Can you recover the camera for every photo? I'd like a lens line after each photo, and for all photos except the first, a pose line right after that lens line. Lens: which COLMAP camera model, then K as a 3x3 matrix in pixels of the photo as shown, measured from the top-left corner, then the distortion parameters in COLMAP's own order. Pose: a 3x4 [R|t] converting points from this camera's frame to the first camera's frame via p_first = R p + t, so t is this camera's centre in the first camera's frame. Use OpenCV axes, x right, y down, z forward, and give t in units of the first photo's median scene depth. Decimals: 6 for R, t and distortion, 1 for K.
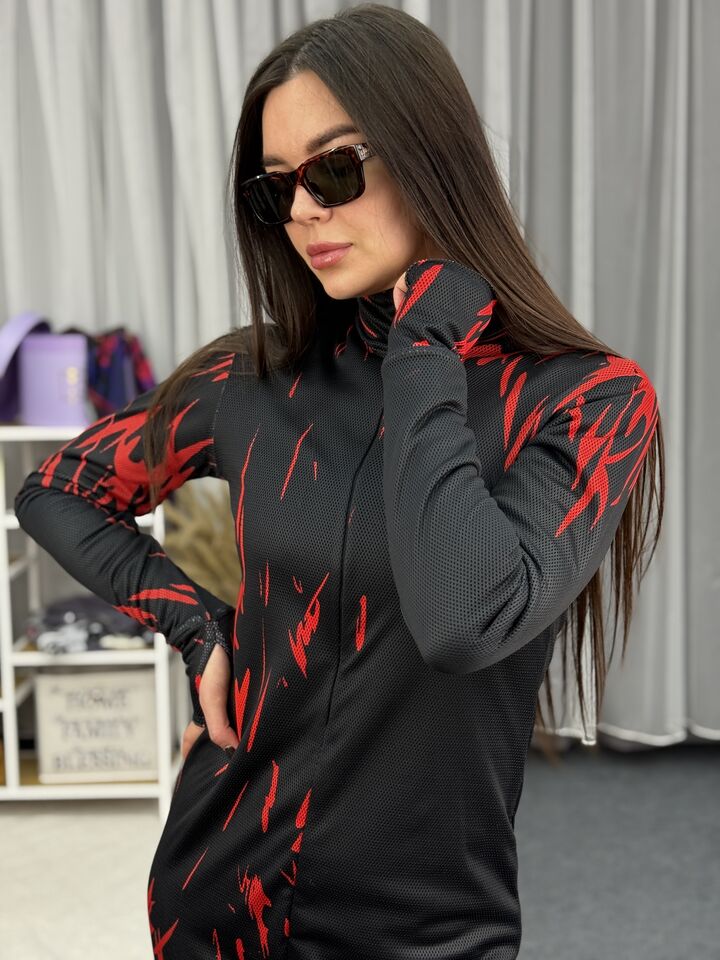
lens RADIAL K [[1362.4, 0, 363.4], [0, 1362.4, 461.3], [0, 0, 1]] dist [0.091785, 0.000000]
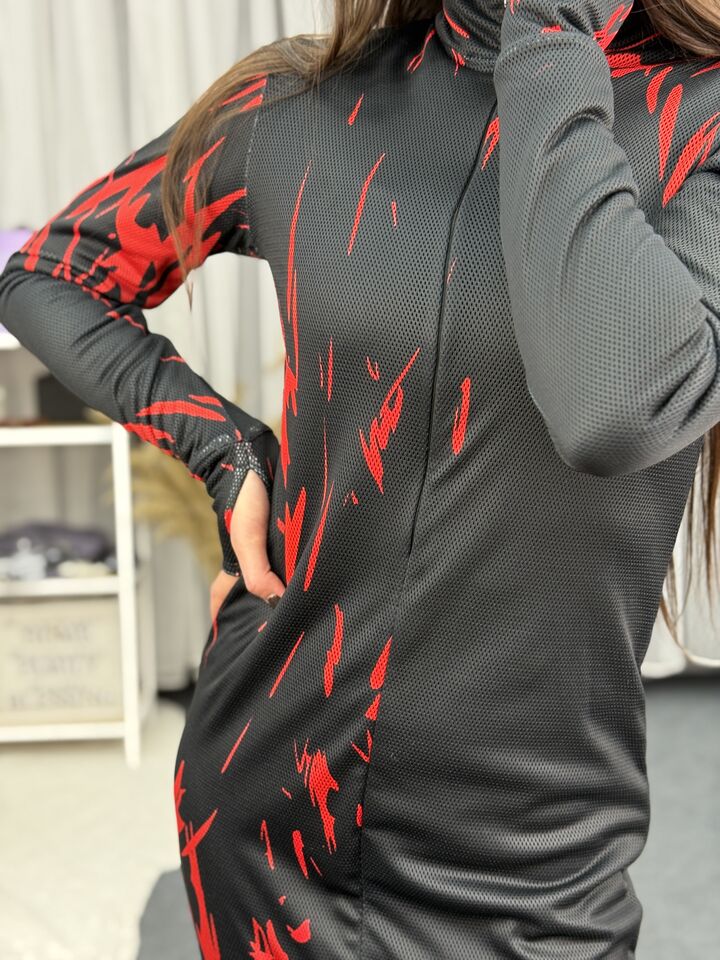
lens RADIAL K [[1325.1, 0, 388.5], [0, 1325.1, 481.1], [0, 0, 1]] dist [-0.093567, 0.000000]
pose [[0.997186, -0.001486, 0.074946, -0.087454], [0.000096, 0.999828, 0.018547, 0.127770], [-0.074961, -0.018487, 0.997015, 0.248208]]
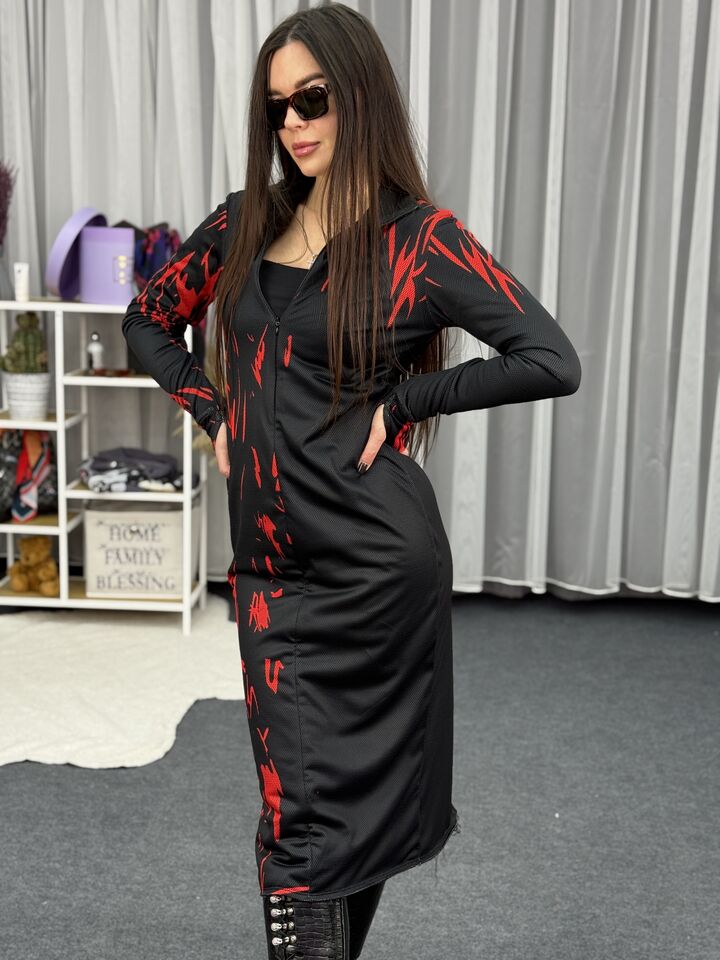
lens RADIAL K [[1362.4, 0, 367.0], [0, 1362.4, 489.9], [0, 0, 1]] dist [0.091785, 0.000000]
pose [[0.998714, 0.049038, -0.012866, 0.060380], [-0.048035, 0.996443, 0.069233, 0.096108], [0.016215, -0.068526, 0.997518, -0.469579]]
